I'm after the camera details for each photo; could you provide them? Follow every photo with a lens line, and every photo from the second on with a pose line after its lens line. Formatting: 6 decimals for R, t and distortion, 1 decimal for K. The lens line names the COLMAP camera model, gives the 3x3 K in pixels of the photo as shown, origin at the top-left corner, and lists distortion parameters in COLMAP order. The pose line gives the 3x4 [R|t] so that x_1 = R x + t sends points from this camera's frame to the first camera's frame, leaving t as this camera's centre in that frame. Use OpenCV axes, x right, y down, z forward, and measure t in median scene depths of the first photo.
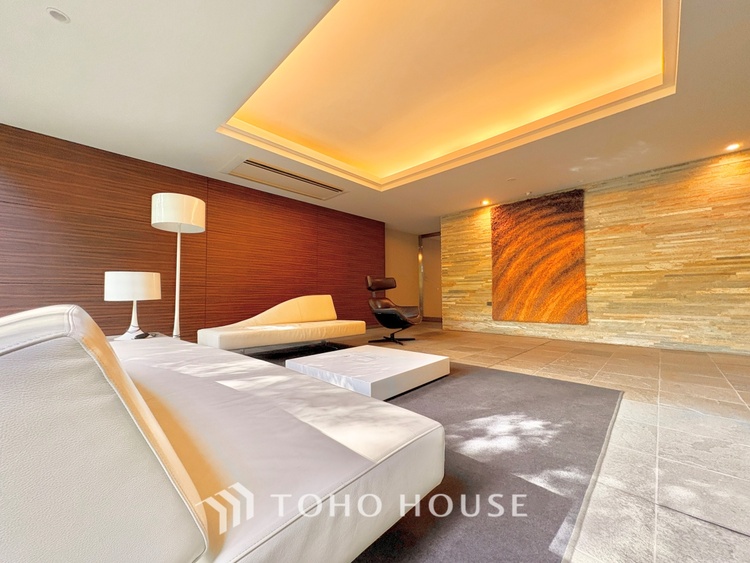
lens RADIAL K [[294.6, 0, 373.6], [0, 294.6, 284.7], [0, 0, 1]] dist [-0.002349, 0.000073]
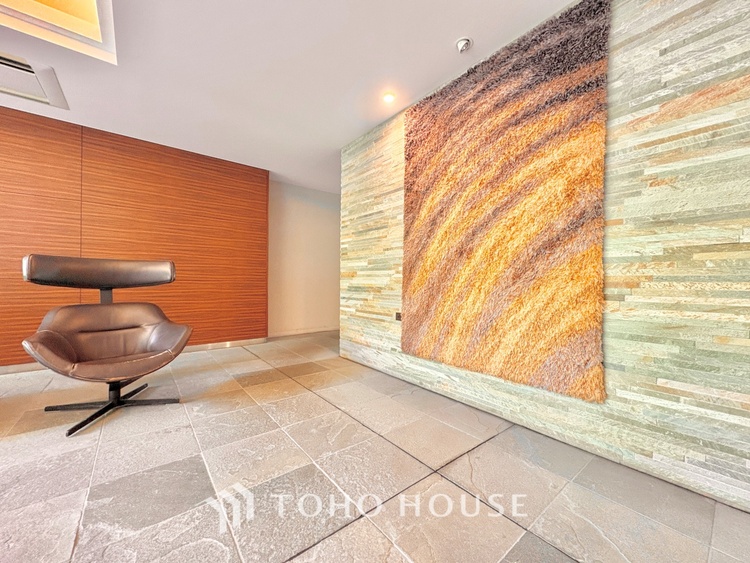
lens RADIAL K [[294.6, 0, 373.5], [0, 294.6, 284.8], [0, 0, 1]] dist [-0.002349, 0.000073]
pose [[0.993713, 0.013189, -0.111174, 0.460050], [-0.007800, 0.998780, 0.048765, -0.012324], [0.111682, -0.047591, 0.992604, 0.591268]]
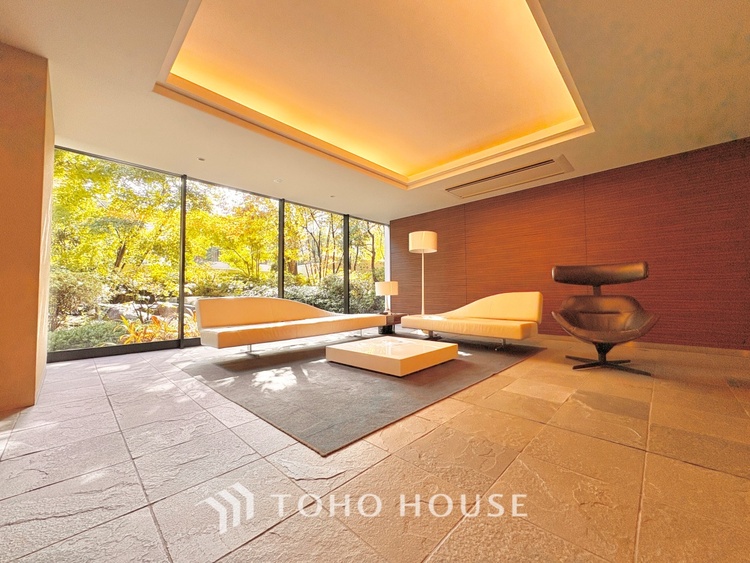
lens RADIAL K [[294.6, 0, 373.9], [0, 294.6, 278.1], [0, 0, 1]] dist [-0.002349, 0.000073]
pose [[0.006727, -0.040635, -0.999151, 0.657789], [0.044621, 0.998191, -0.040295, 0.008244], [0.998981, -0.044312, 0.008528, 0.491901]]
